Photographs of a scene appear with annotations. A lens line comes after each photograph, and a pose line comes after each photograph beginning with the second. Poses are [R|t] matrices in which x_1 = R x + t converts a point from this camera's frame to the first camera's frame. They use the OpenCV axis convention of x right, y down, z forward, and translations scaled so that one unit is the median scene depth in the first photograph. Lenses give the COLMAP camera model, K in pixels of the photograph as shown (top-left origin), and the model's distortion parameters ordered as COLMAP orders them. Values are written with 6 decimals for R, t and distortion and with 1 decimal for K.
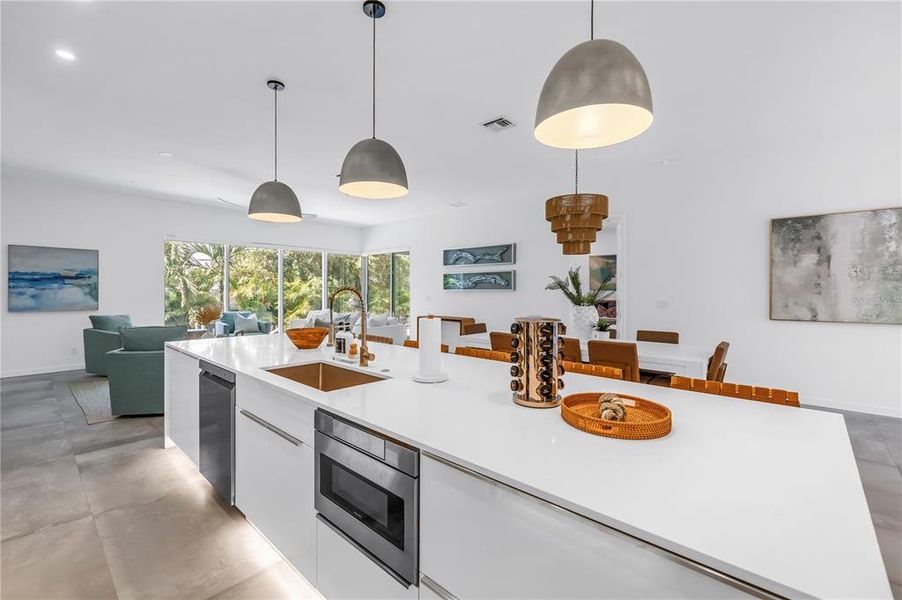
lens RADIAL K [[390.4, 0, 449.4], [0, 390.4, 290.4], [0, 0, 1]] dist [0.002041, 0.000153]
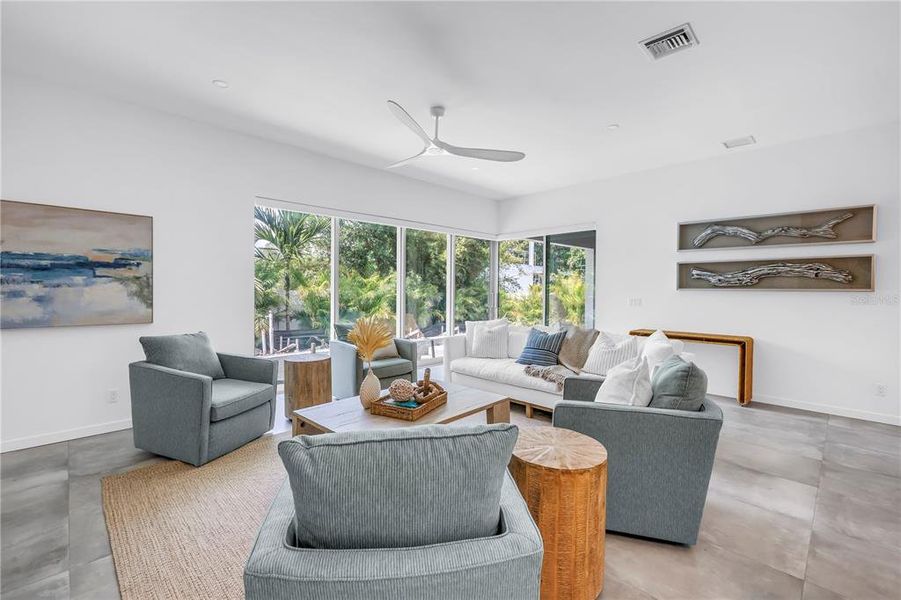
lens RADIAL K [[390.0, 0, 448.9], [0, 390.0, 290.4], [0, 0, 1]] dist [0.002041, 0.000153]
pose [[0.998576, 0.003917, -0.053212, -0.473215], [-0.003590, 0.999974, 0.006244, -0.002013], [0.053235, -0.006044, 0.998564, 0.493669]]
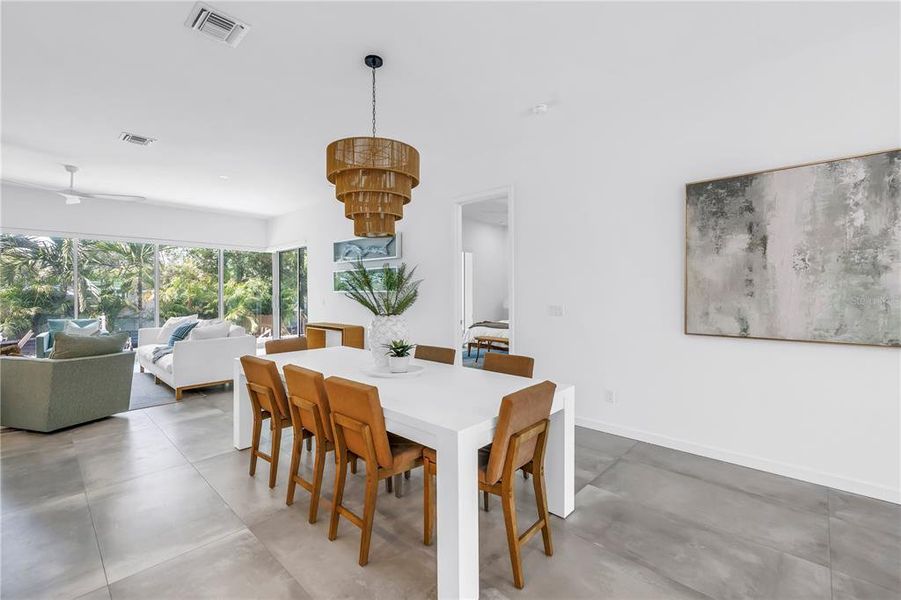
lens RADIAL K [[390.0, 0, 448.9], [0, 390.0, 290.4], [0, 0, 1]] dist [0.002041, 0.000153]
pose [[0.999982, -0.004597, -0.003821, 0.297376], [0.004585, 0.999985, -0.003127, 0.000153], [0.003835, 0.003110, 0.999988, 0.233523]]
